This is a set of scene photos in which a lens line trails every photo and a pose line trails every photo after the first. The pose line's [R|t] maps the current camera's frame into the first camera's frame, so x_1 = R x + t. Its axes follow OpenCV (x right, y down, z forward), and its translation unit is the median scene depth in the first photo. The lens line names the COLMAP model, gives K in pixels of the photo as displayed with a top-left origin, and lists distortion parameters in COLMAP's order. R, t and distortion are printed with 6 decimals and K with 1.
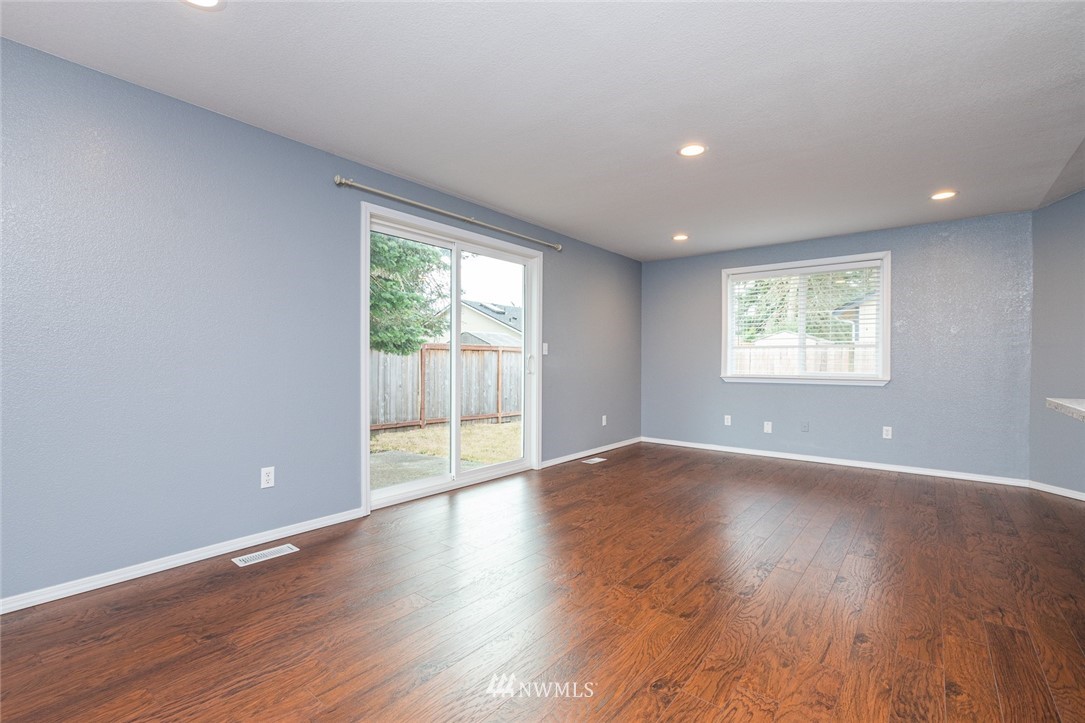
lens RADIAL K [[492.1, 0, 546.5], [0, 492.1, 363.9], [0, 0, 1]] dist [-0.001027, -0.000340]
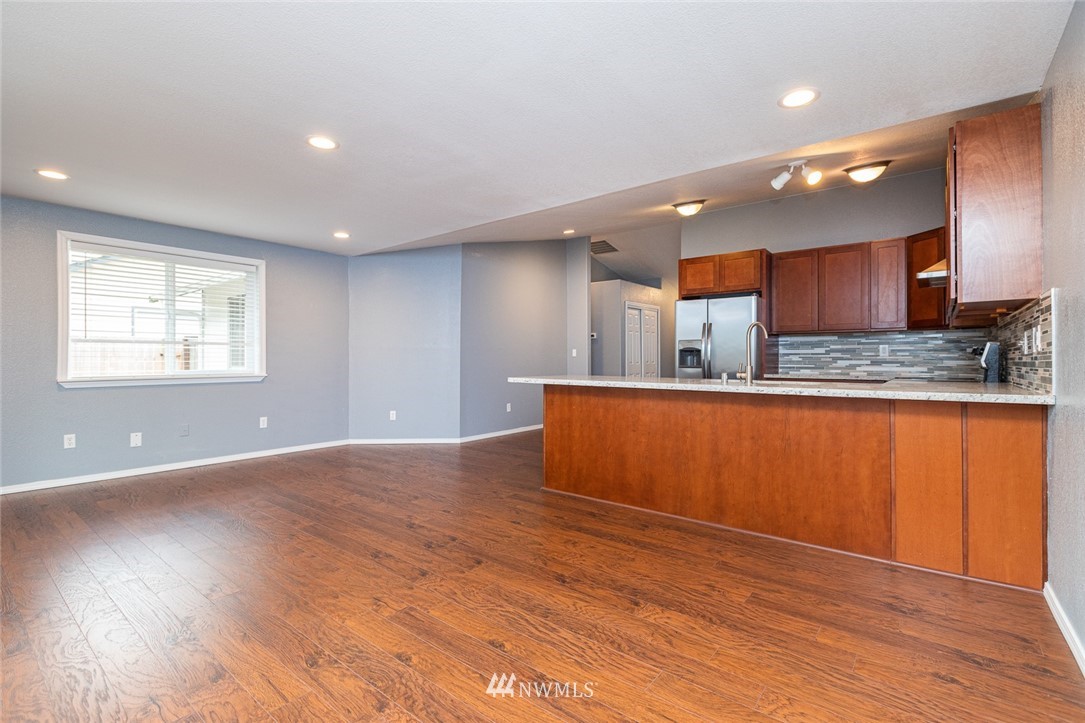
lens RADIAL K [[492.1, 0, 550.1], [0, 492.1, 355.9], [0, 0, 1]] dist [-0.001027, -0.000340]
pose [[-0.014300, 0.004875, 0.999886, -0.943464], [0.006709, 0.999966, -0.004780, -0.005634], [-0.999875, 0.006640, -0.014333, 0.806997]]
